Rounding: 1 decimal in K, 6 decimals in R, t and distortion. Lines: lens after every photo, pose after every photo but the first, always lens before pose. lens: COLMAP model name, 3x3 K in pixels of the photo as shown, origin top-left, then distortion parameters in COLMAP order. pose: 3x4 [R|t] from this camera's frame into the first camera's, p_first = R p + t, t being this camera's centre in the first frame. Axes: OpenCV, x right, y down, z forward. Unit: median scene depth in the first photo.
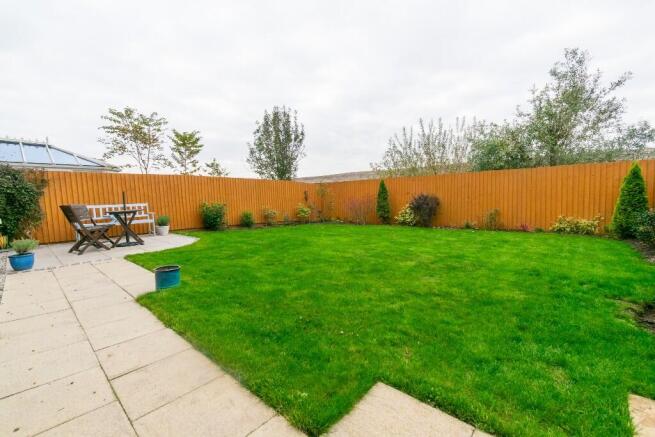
lens RADIAL K [[288.5, 0, 328.4], [0, 288.5, 215.7], [0, 0, 1]] dist [0.003048, 0.000182]
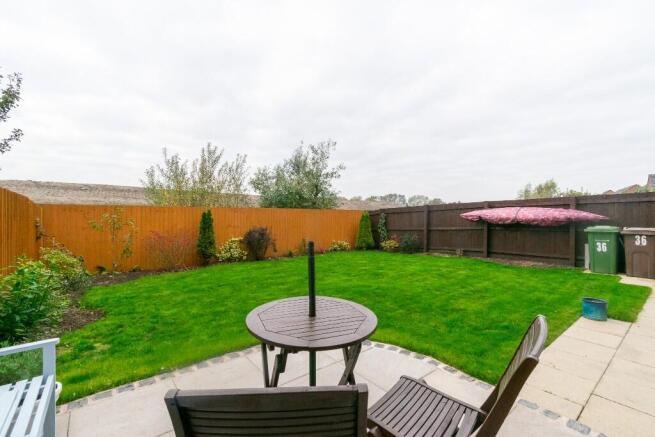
lens RADIAL K [[288.5, 0, 328.4], [0, 288.5, 215.7], [0, 0, 1]] dist [0.003048, 0.000182]
pose [[0.153832, 0.027703, 0.987709, -0.565685], [0.058663, 0.997588, -0.037117, -0.057038], [-0.986354, 0.063652, 0.151836, 0.562066]]
